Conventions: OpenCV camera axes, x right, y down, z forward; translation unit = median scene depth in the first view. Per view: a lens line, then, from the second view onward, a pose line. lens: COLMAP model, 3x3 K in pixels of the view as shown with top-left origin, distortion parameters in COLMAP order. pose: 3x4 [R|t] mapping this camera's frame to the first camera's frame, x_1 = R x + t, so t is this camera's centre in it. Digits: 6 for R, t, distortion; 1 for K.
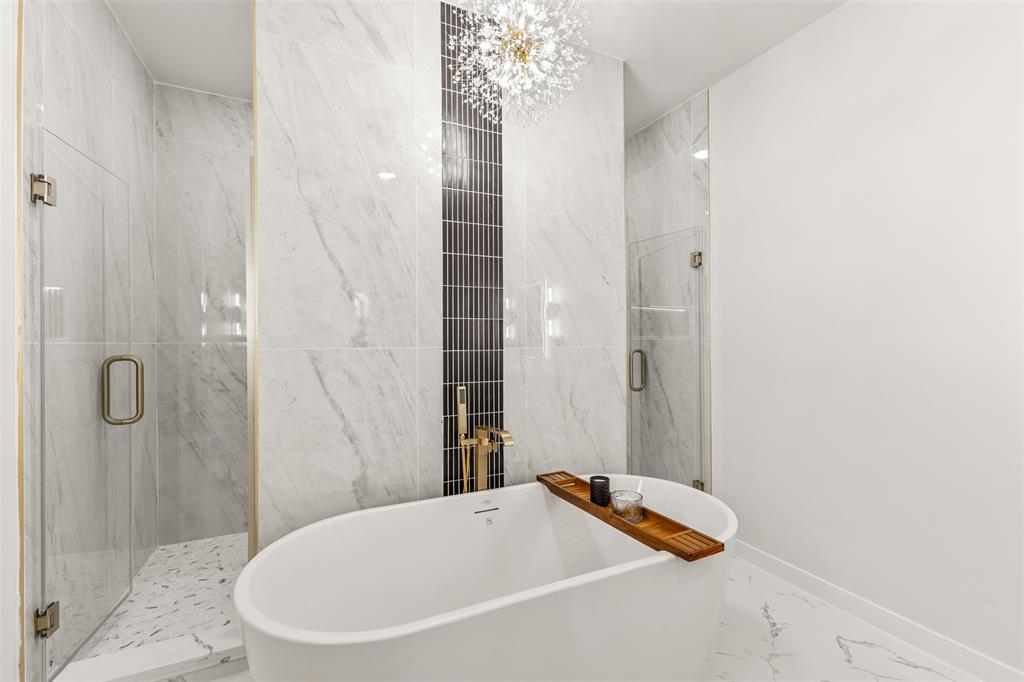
lens RADIAL K [[440.0, 0, 512.7], [0, 440.0, 343.7], [0, 0, 1]] dist [0.013046, 0.000031]
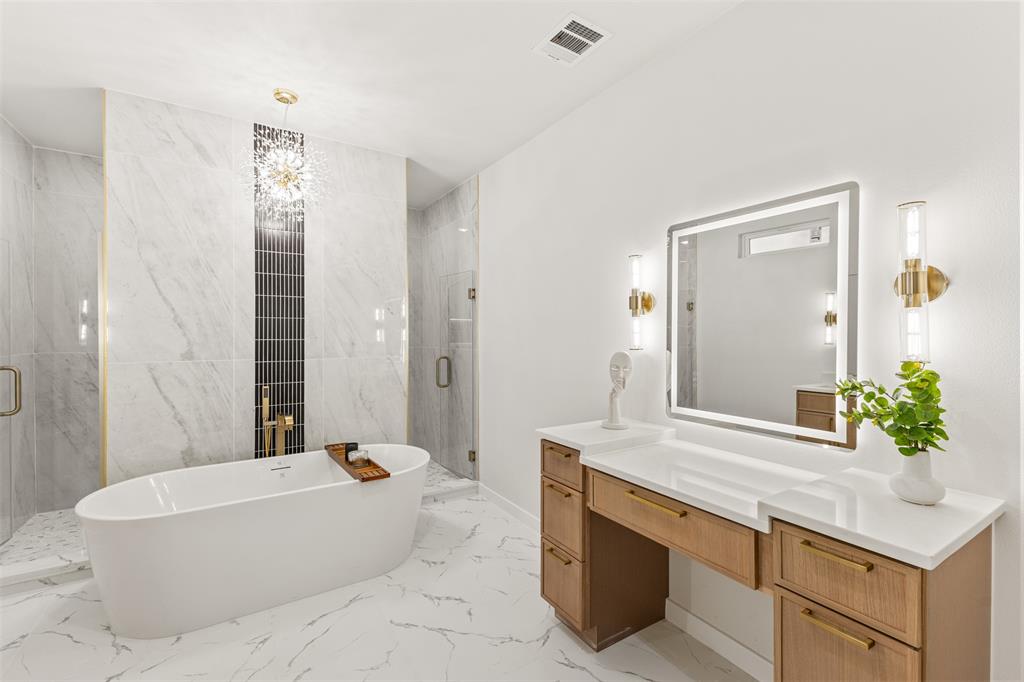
lens RADIAL K [[441.6, 0, 512.0], [0, 441.6, 341.0], [0, 0, 1]] dist [0.028755, -0.009704]
pose [[0.992235, 0.004451, 0.124298, 0.501540], [-0.005042, 0.999977, 0.004433, -0.063904], [-0.124276, -0.005025, 0.992235, -0.571539]]
